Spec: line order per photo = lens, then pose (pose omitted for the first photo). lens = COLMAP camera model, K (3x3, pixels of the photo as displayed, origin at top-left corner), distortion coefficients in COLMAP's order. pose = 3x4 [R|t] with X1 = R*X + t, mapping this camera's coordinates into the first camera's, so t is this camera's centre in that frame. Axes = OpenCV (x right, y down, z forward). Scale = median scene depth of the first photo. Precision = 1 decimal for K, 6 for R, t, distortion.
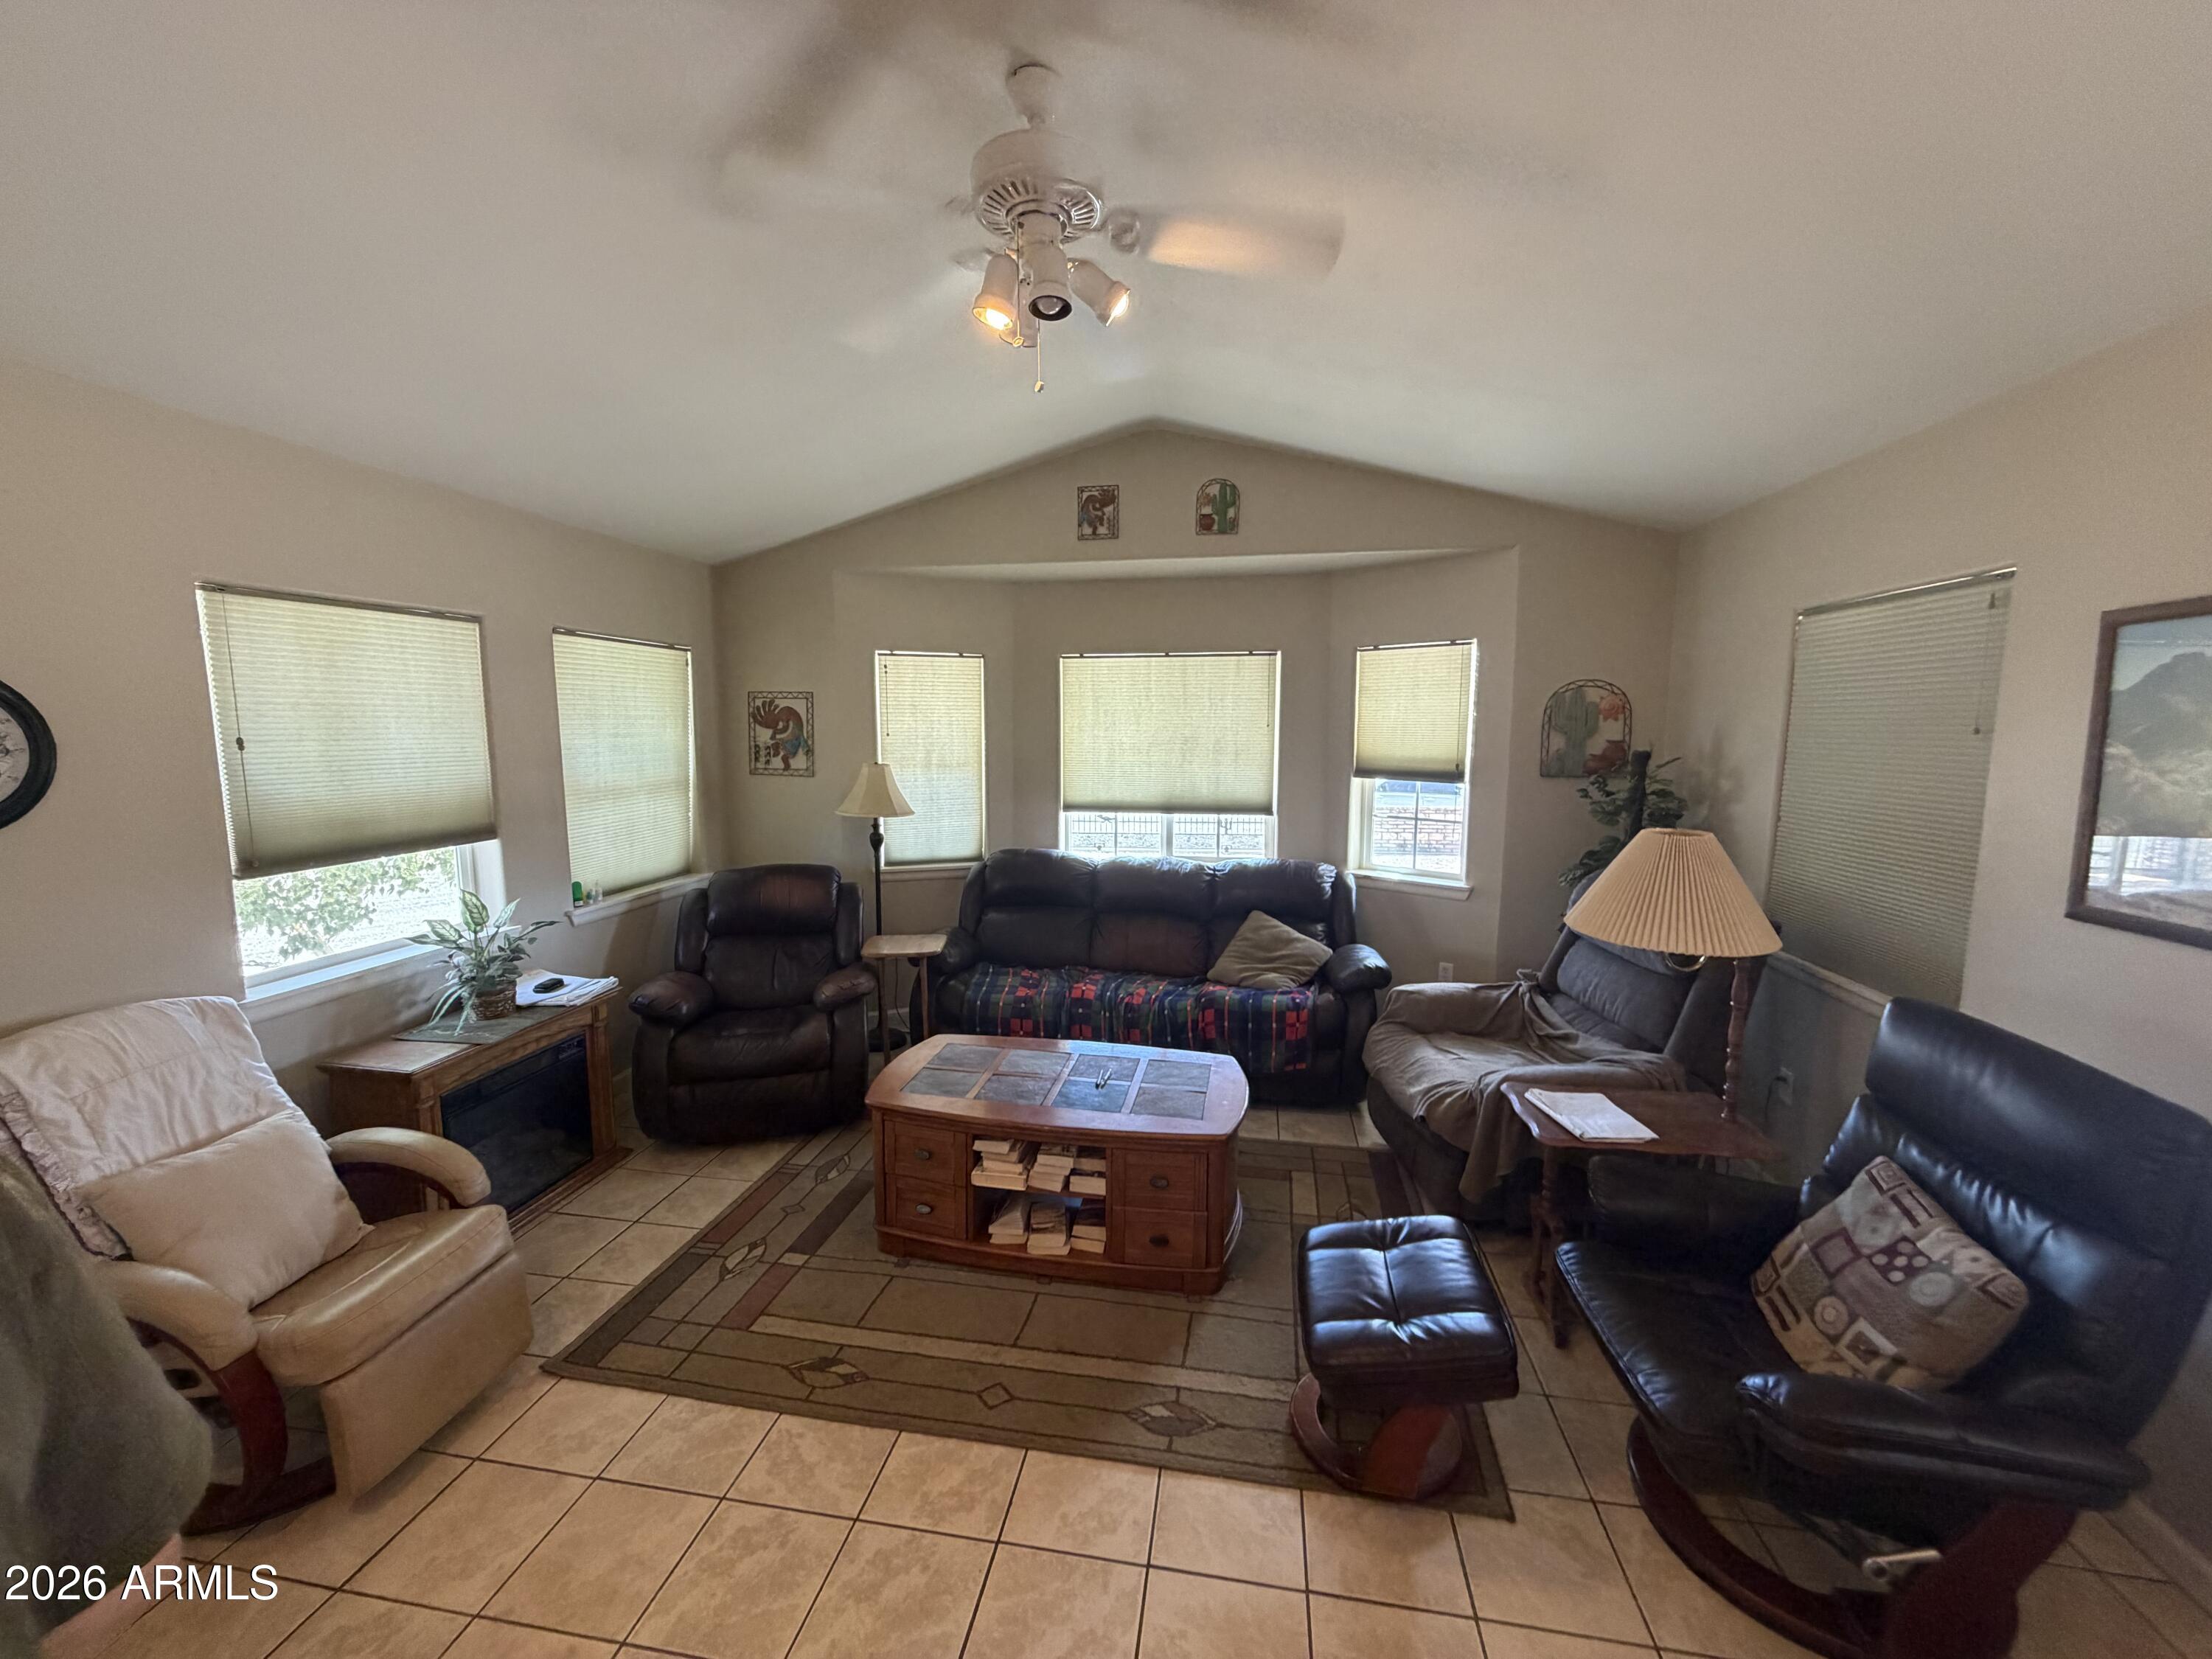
lens RADIAL K [[878.3, 0, 1101.3], [0, 878.3, 828.4], [0, 0, 1]] dist [0.000353, -0.000630]
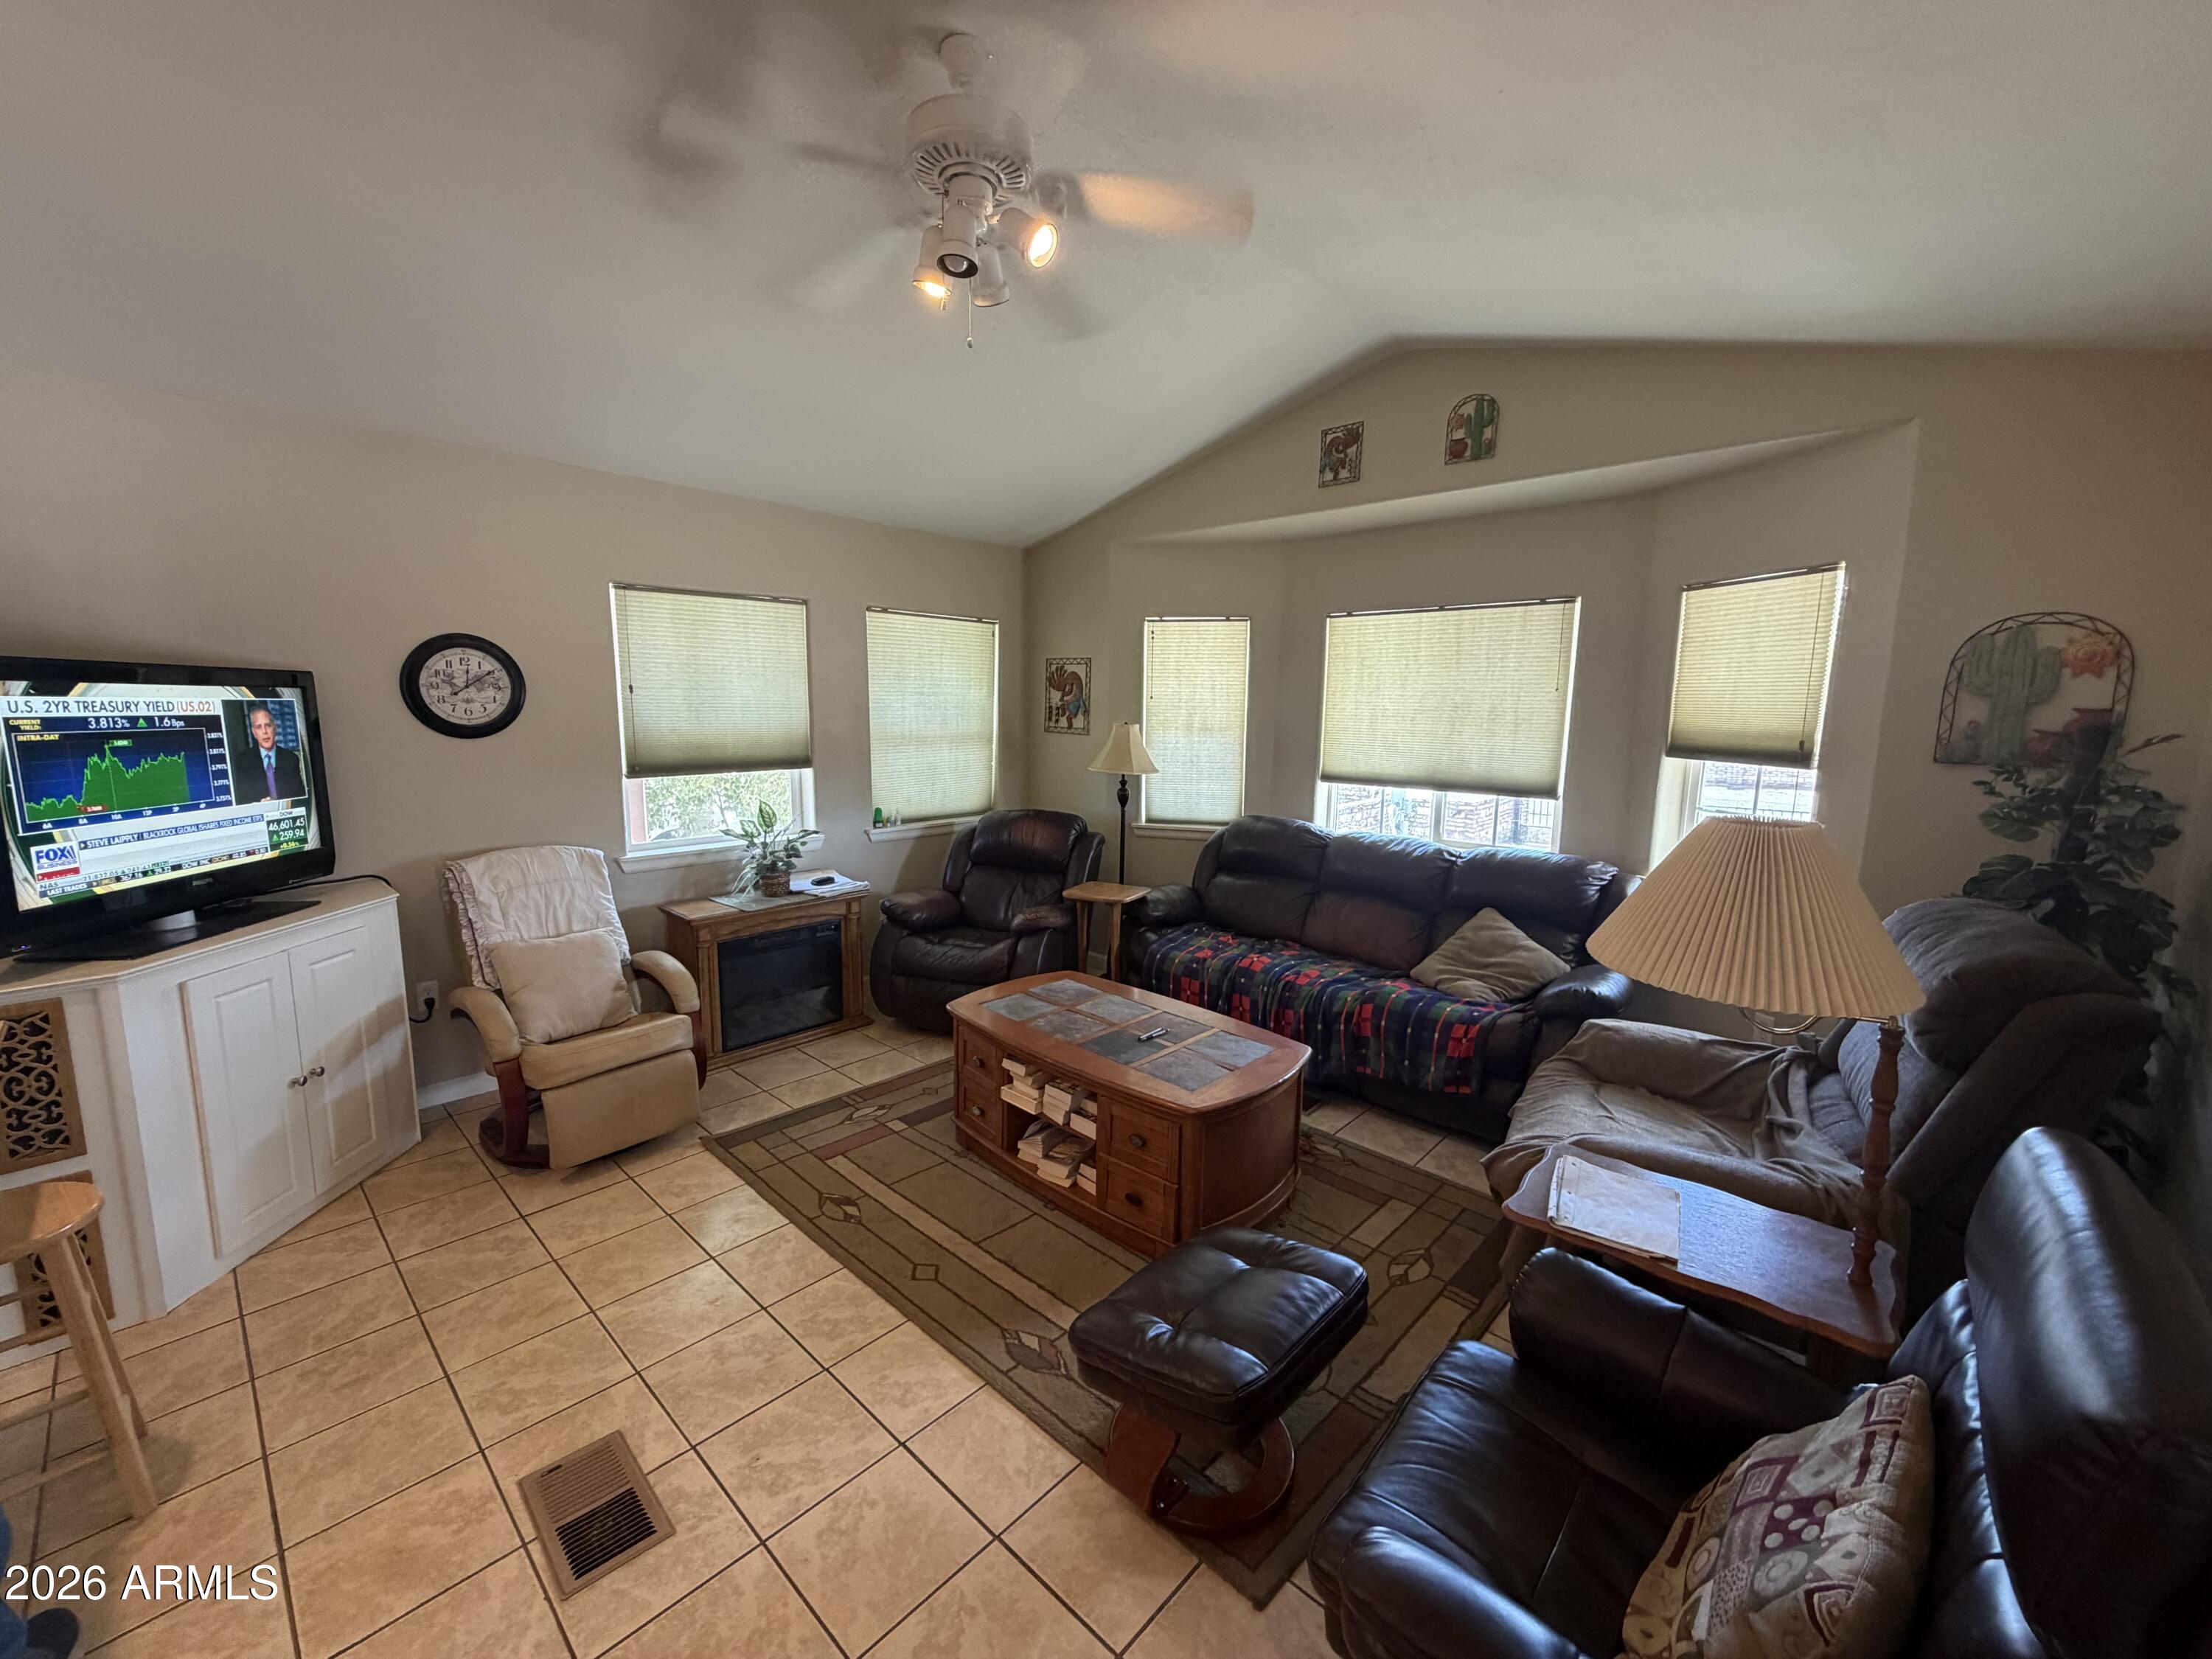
lens RADIAL K [[878.3, 0, 1101.8], [0, 878.3, 829.5], [0, 0, 1]] dist [0.000353, -0.000630]
pose [[0.838374, 0.087168, -0.538081, 0.389540], [-0.075909, 0.996183, 0.043107, 0.013264], [0.539785, 0.004705, 0.841790, 0.113001]]
